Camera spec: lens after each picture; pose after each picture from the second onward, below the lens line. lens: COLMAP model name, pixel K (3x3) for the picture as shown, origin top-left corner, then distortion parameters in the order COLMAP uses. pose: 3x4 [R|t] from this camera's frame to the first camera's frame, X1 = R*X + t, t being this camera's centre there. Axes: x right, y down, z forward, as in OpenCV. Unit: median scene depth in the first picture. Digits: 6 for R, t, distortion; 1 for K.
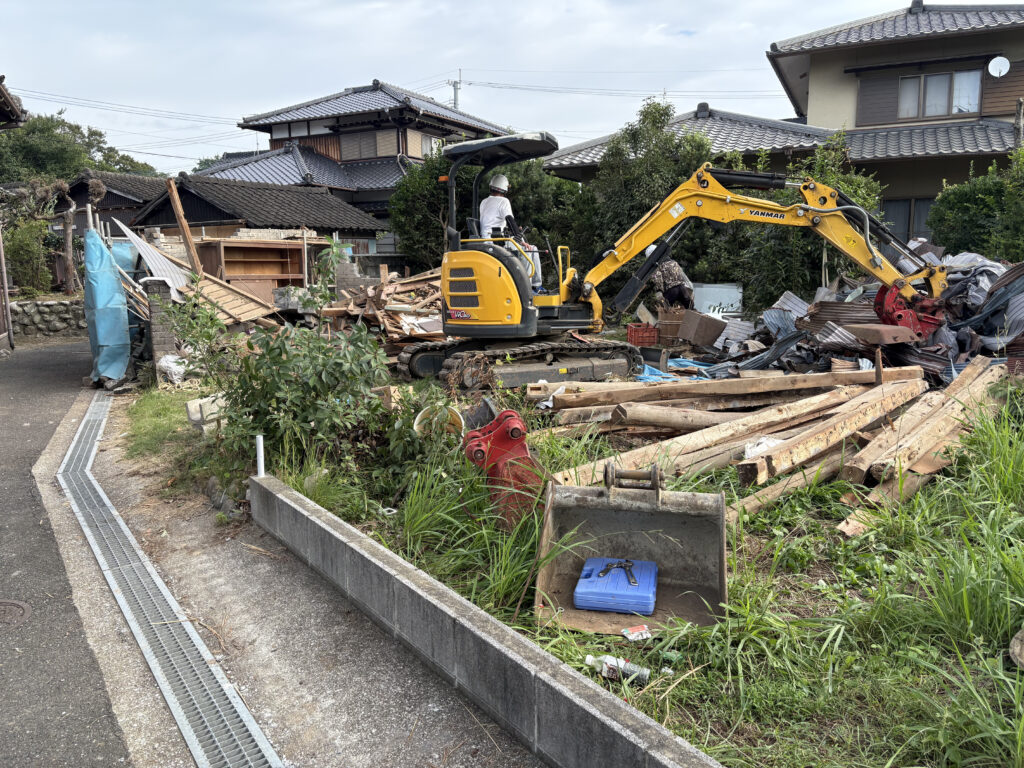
lens RADIAL K [[784.0, 0, 512.0], [0, 784.0, 384.0], [0, 0, 1]] dist [-0.002788, -0.005424]
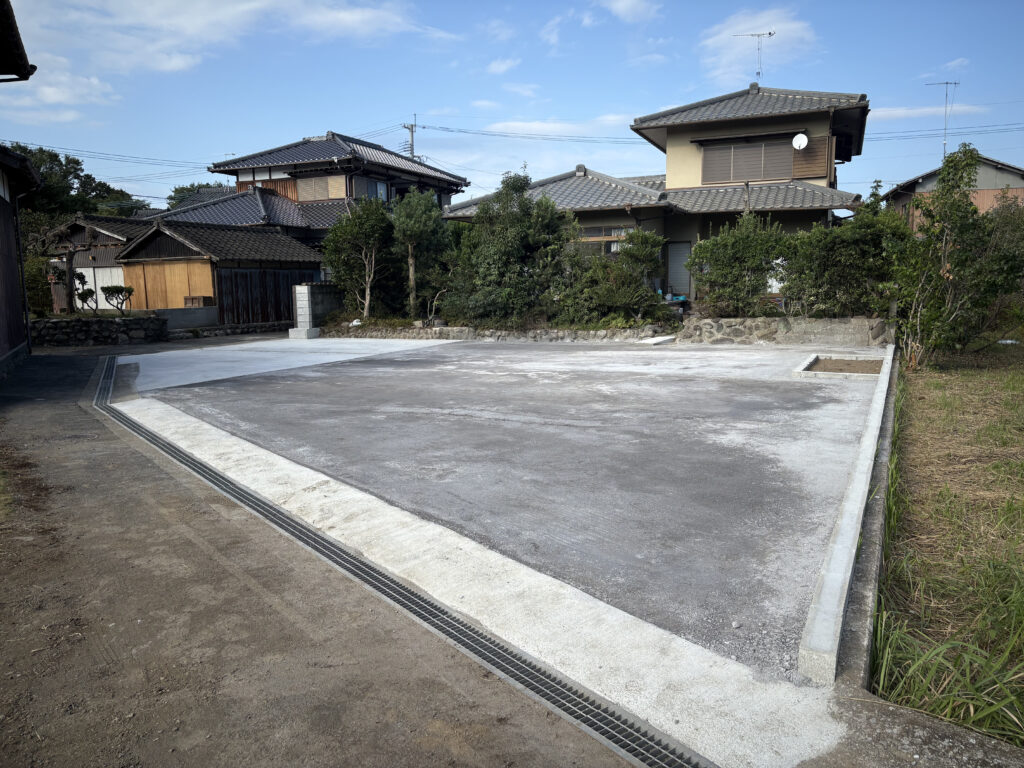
lens RADIAL K [[784.0, 0, 512.0], [0, 784.0, 384.0], [0, 0, 1]] dist [-0.002788, -0.005424]
pose [[0.999544, 0.002244, 0.030108, 0.061031], [-0.001269, 0.999475, -0.032383, 0.020708], [-0.030165, 0.032330, 0.999022, -0.150717]]
